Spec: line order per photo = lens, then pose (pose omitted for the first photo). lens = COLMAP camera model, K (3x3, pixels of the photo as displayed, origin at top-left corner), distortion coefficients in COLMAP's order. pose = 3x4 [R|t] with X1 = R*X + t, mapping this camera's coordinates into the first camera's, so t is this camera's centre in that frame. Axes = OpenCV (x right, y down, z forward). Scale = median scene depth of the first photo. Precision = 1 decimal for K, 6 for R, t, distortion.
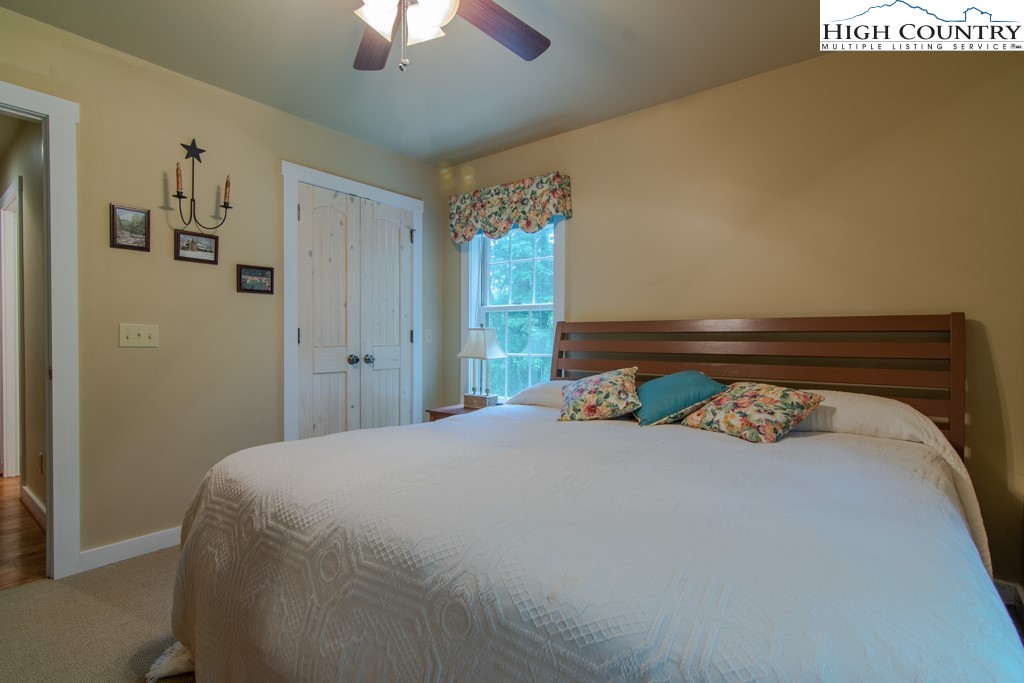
lens RADIAL K [[496.2, 0, 509.9], [0, 496.2, 342.1], [0, 0, 1]] dist [-0.004977, 0.003551]
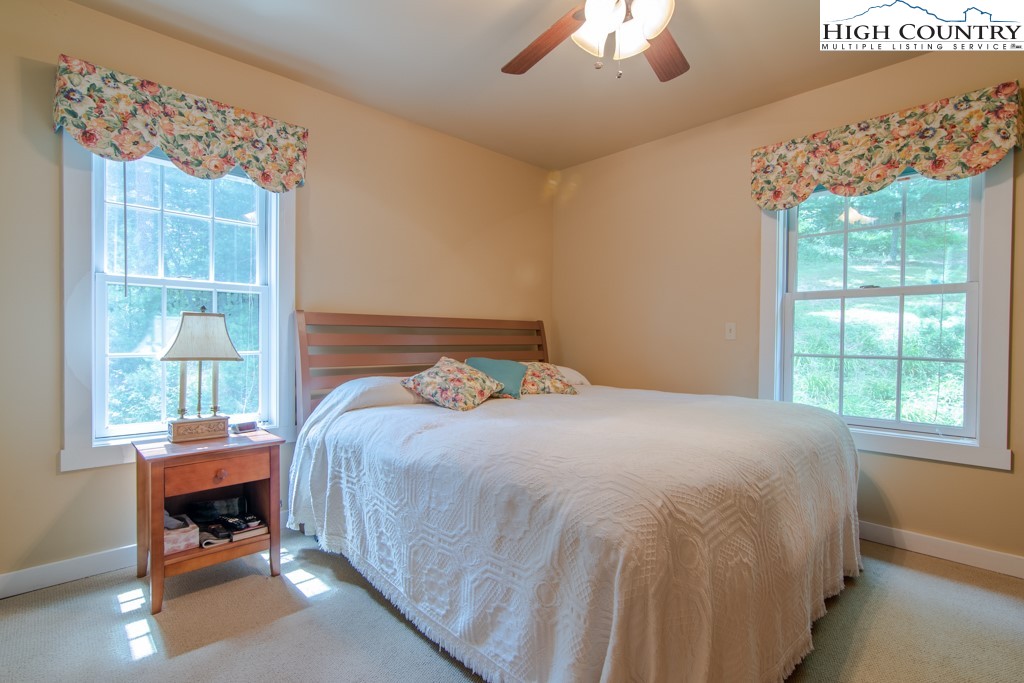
lens RADIAL K [[496.2, 0, 514.5], [0, 496.2, 339.9], [0, 0, 1]] dist [-0.004977, 0.003551]
pose [[0.133210, -0.007246, 0.991061, -0.639503], [-0.000845, 0.999972, 0.007425, 0.001738], [-0.991087, -0.001826, 0.133200, 0.513224]]
